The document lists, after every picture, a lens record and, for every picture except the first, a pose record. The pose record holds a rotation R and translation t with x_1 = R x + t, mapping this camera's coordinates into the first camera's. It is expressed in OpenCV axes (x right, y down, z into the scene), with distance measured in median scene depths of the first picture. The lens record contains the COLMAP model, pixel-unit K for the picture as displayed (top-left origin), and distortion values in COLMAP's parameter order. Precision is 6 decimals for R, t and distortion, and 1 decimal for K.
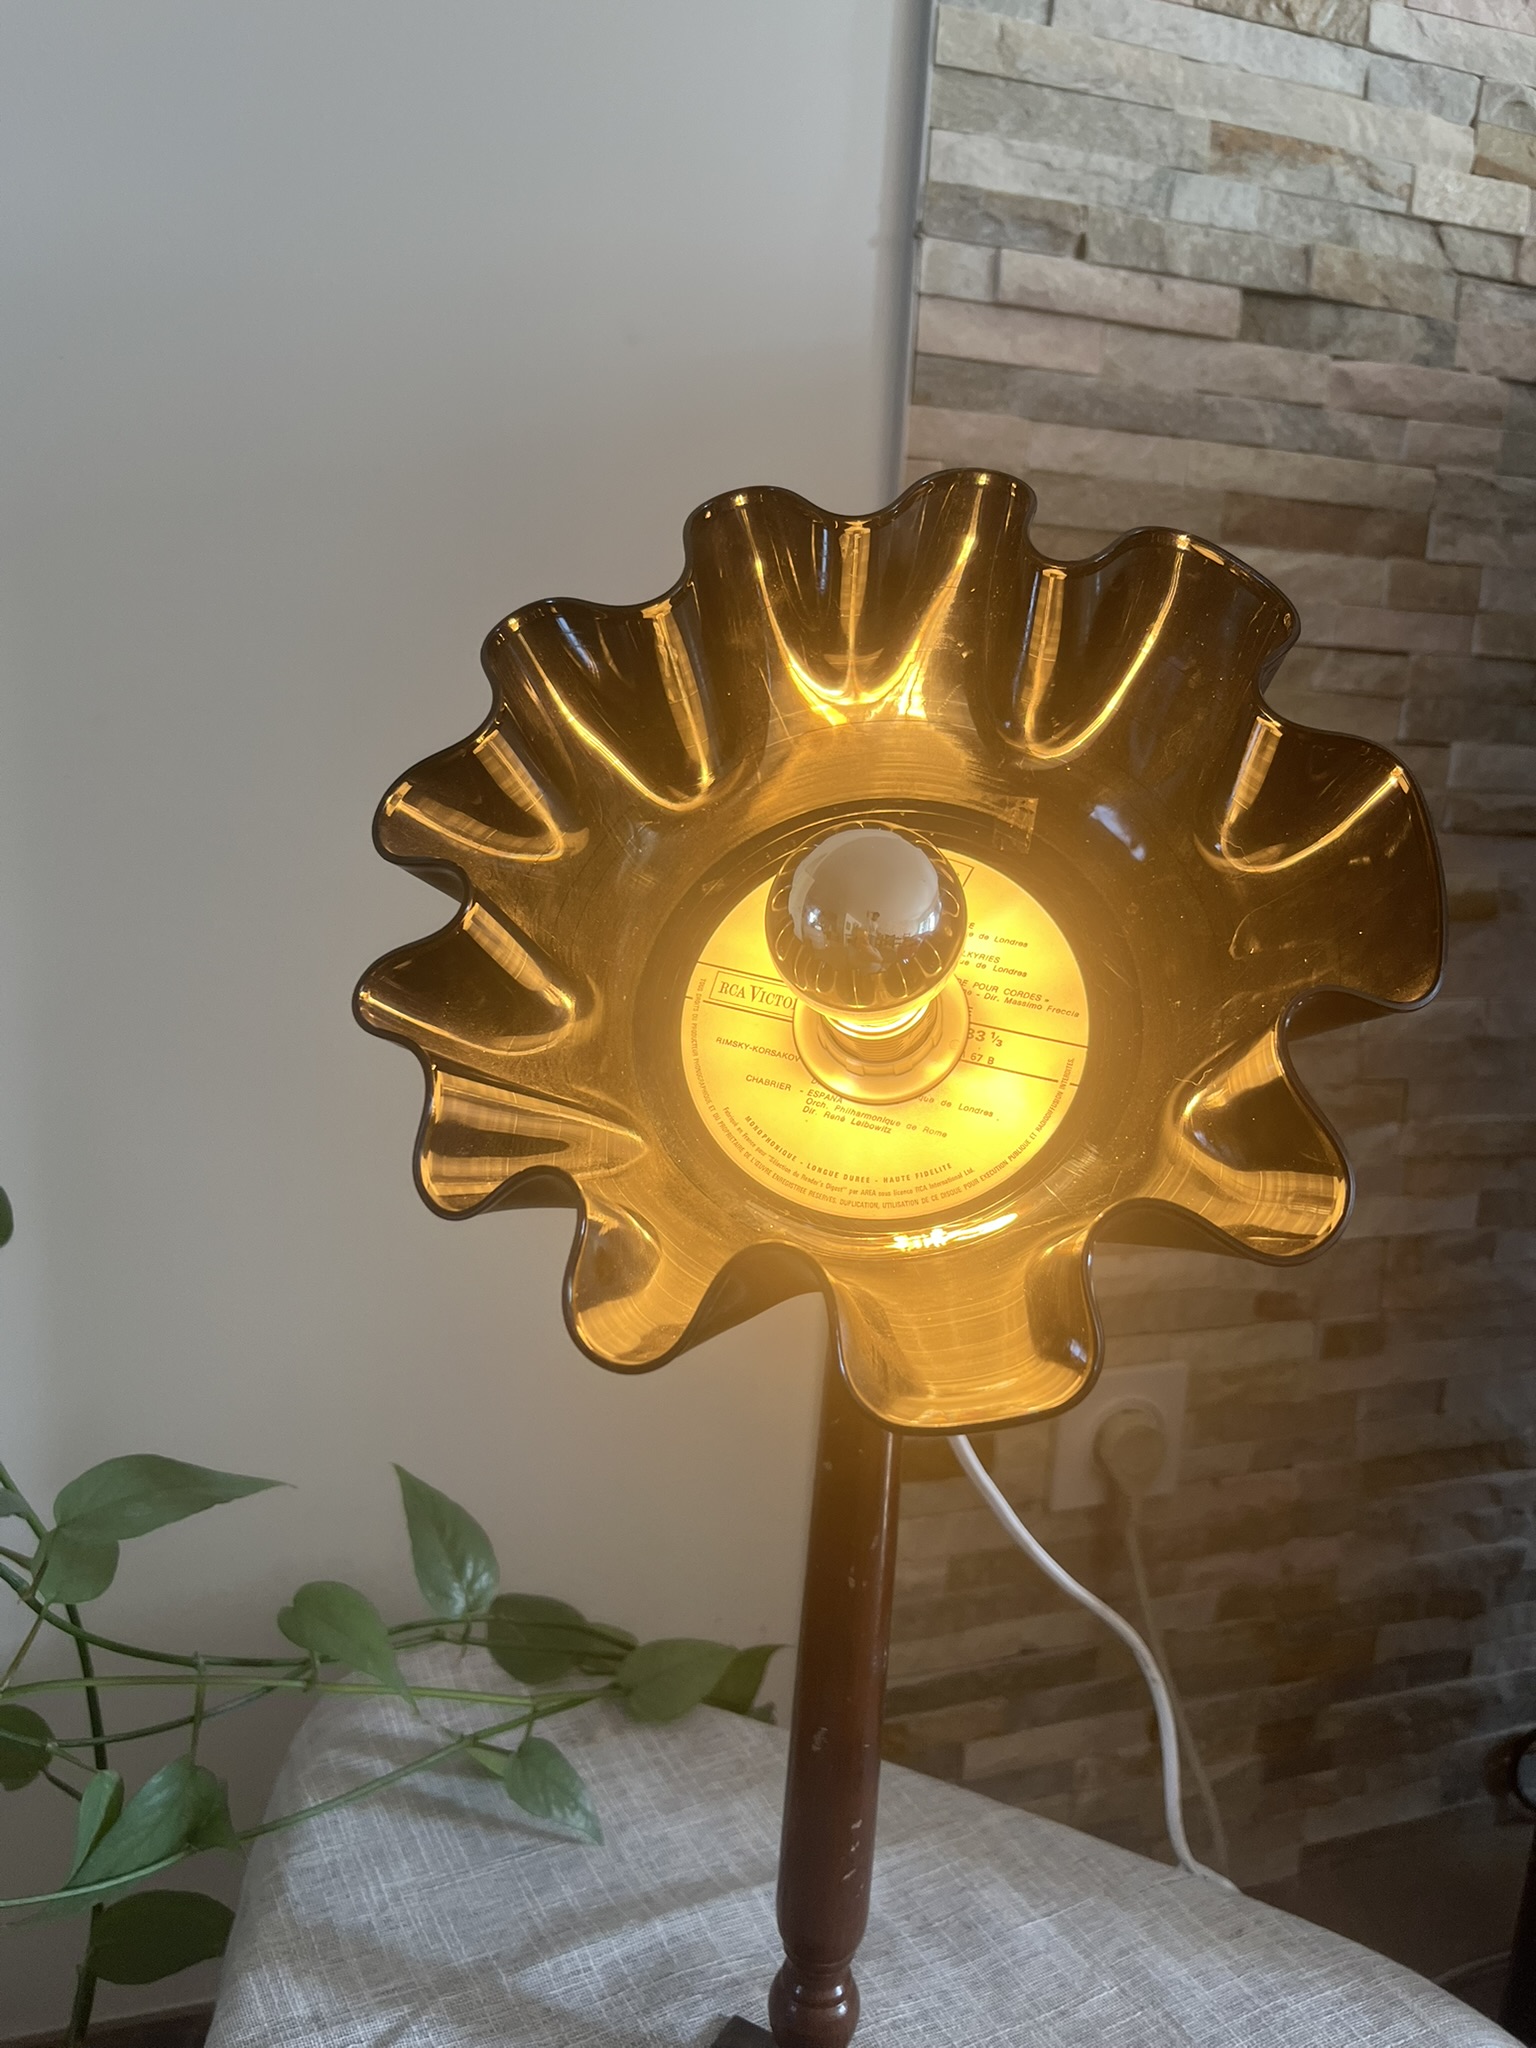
lens RADIAL K [[1574.1, 0, 765.4], [0, 1574.1, 1012.6], [0, 0, 1]] dist [0.067095, -0.113233]
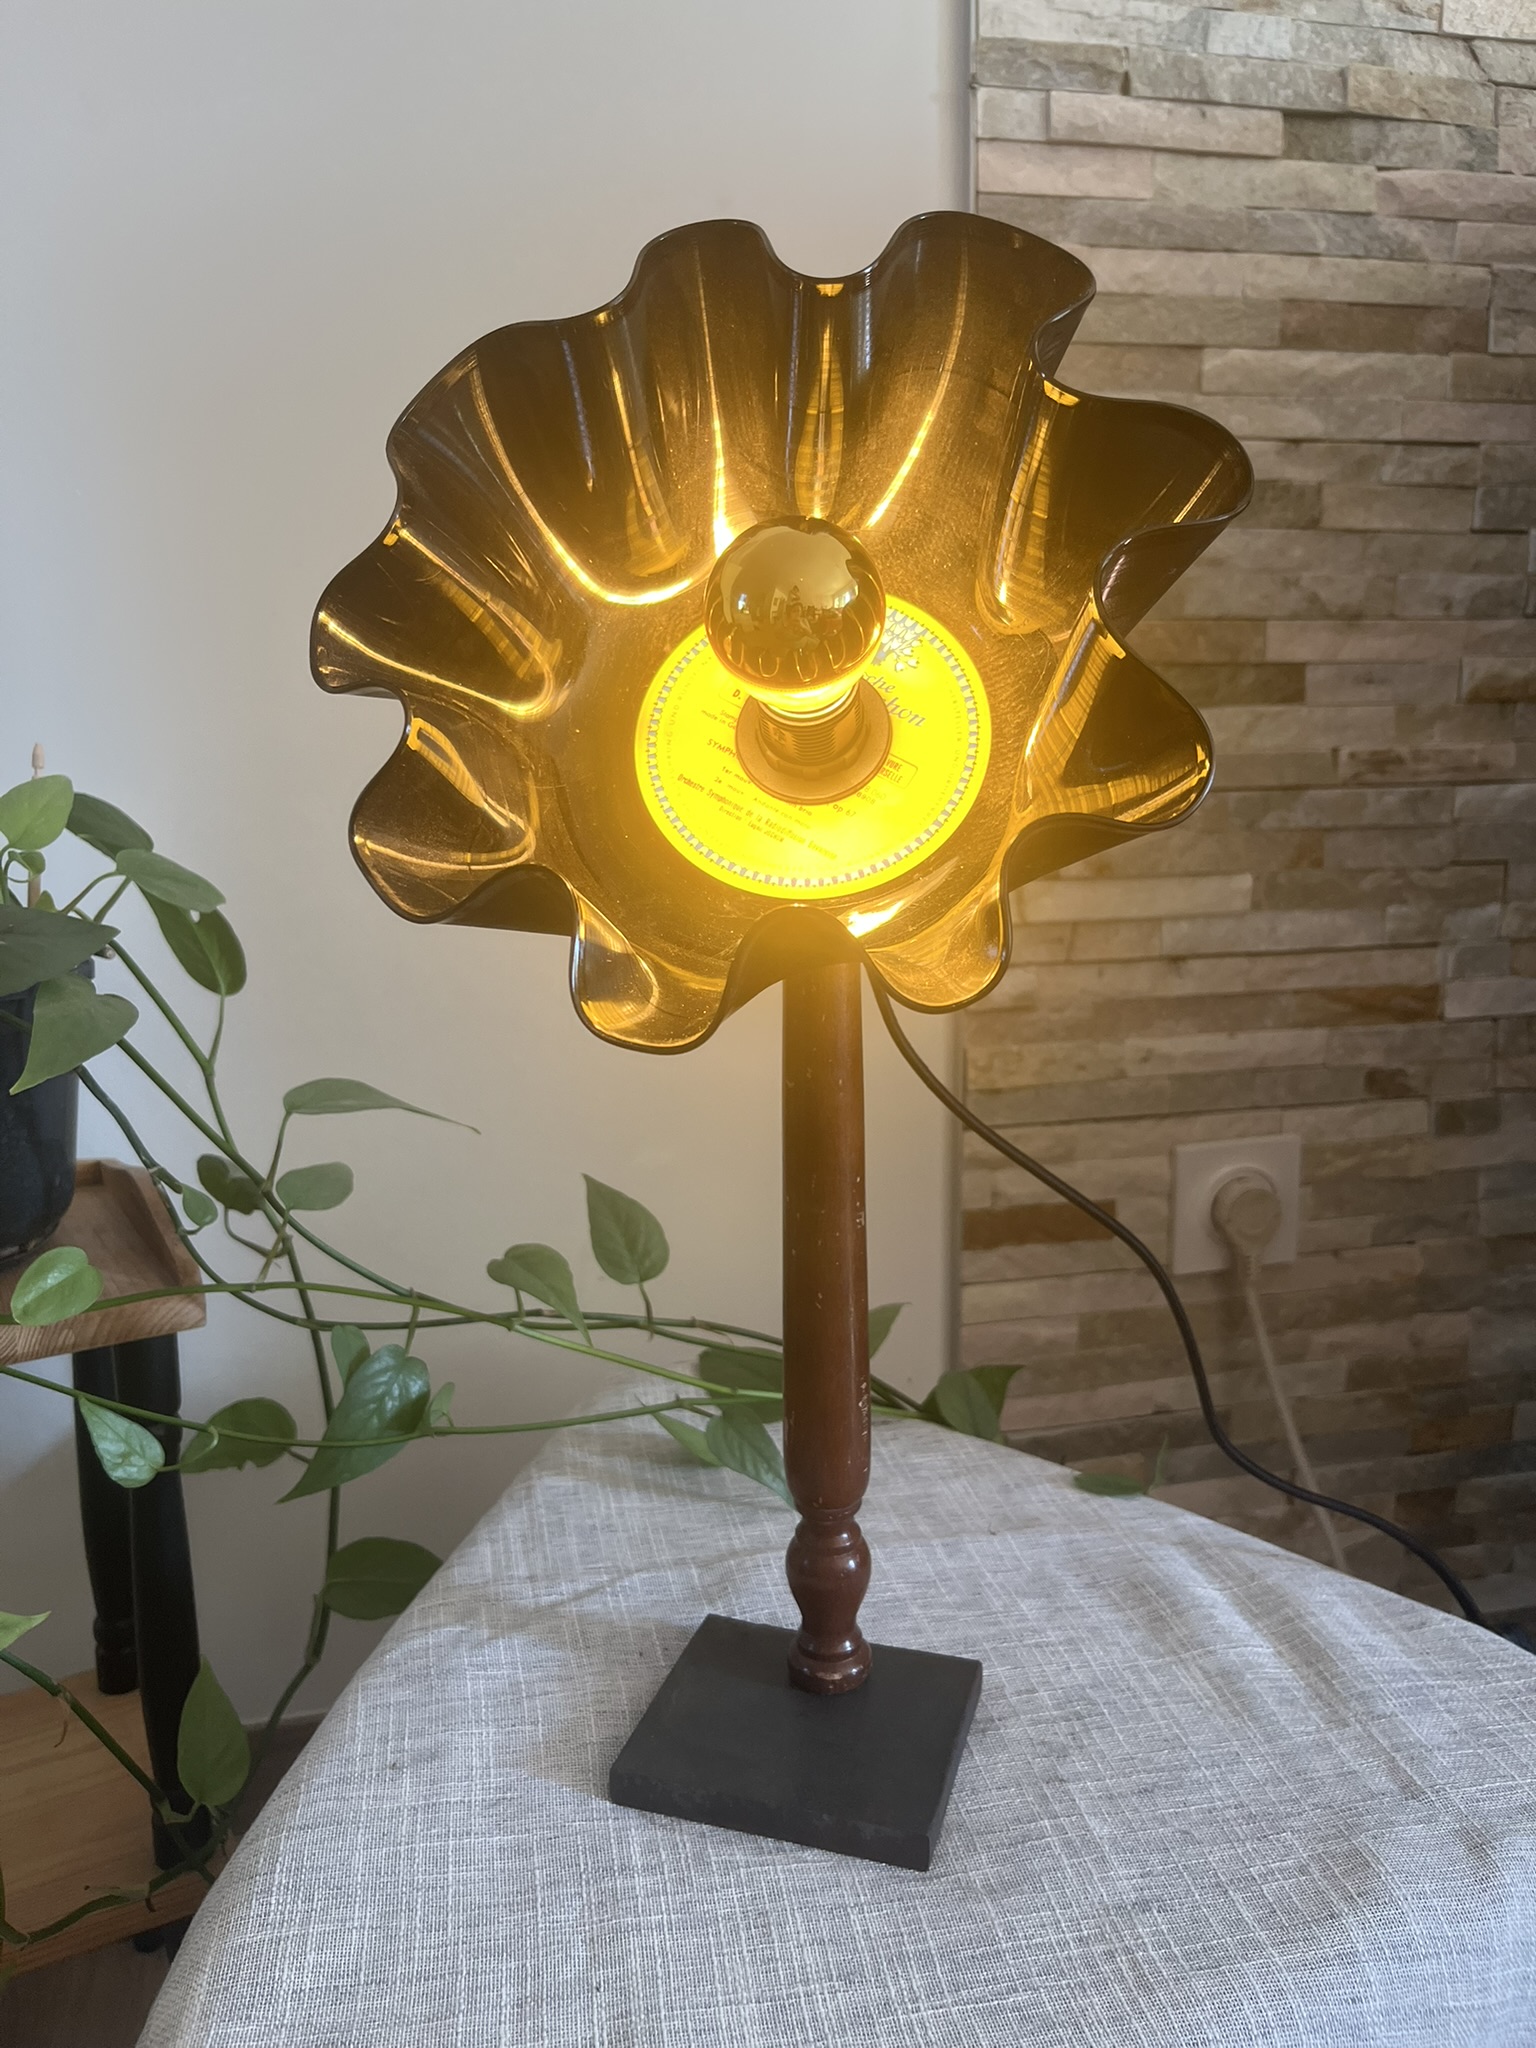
lens RADIAL K [[1574.1, 0, 768.1], [0, 1574.1, 1042.7], [0, 0, 1]] dist [0.067095, -0.113233]
pose [[0.990258, -0.047378, -0.130940, 0.060165], [0.047027, 0.998877, -0.005774, 0.163859], [0.131066, -0.000440, 0.991374, -0.116448]]
